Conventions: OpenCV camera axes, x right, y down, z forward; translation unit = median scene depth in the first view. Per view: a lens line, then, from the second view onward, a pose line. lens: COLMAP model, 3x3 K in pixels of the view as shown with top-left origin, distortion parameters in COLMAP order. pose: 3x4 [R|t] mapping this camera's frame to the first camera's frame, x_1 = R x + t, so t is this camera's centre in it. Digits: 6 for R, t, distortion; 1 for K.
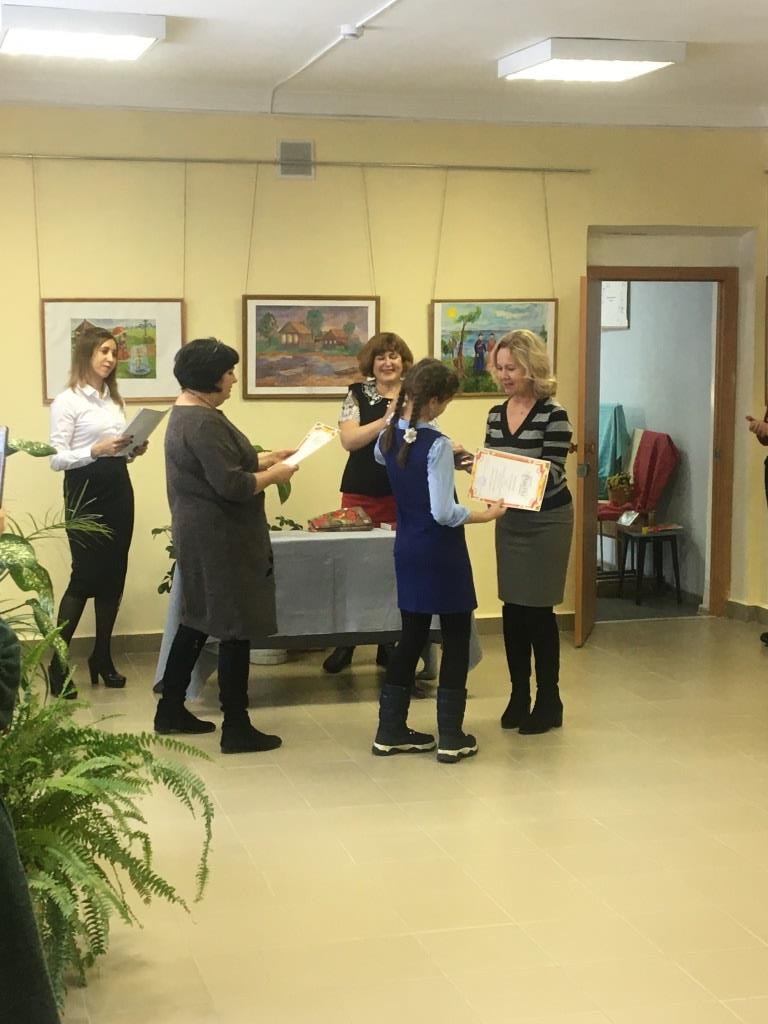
lens RADIAL K [[1680.1, 0, 384.3], [0, 1680.1, 514.5], [0, 0, 1]] dist [-0.044123, 0.000000]
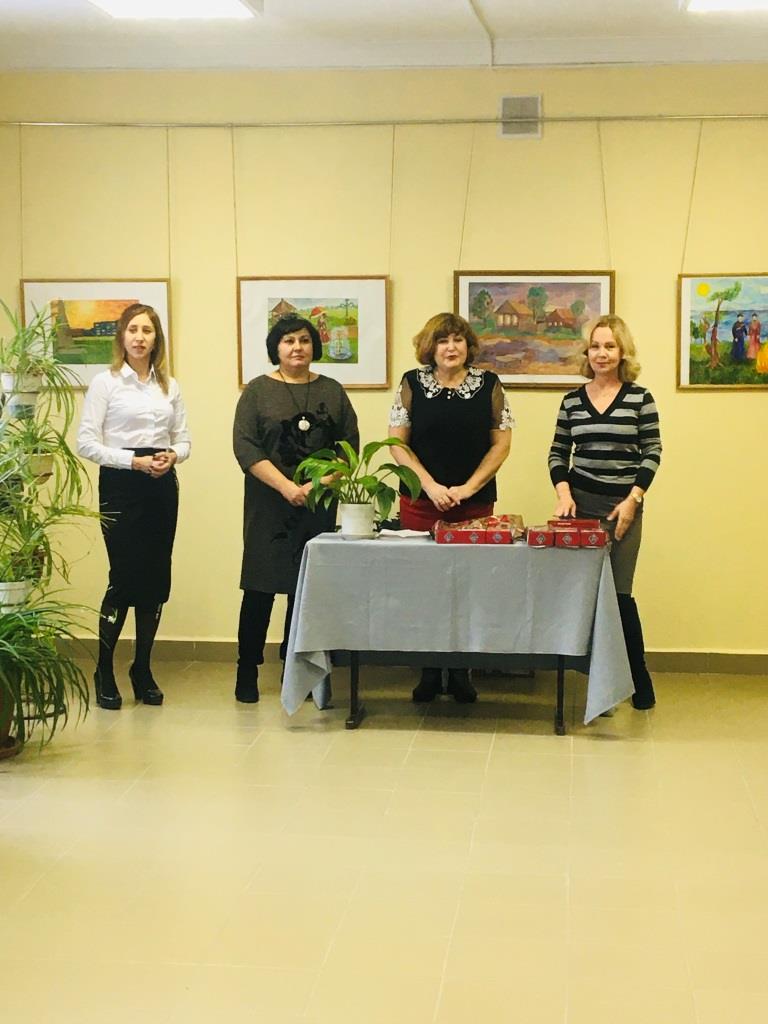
lens RADIAL K [[1873.5, 0, 384.1], [0, 1873.5, 510.5], [0, 0, 1]] dist [-0.072902, 0.000000]
pose [[0.916655, 0.040169, -0.397656, 0.278103], [-0.040997, 0.999139, 0.006424, -0.008662], [0.397572, 0.010414, 0.917512, 0.076174]]
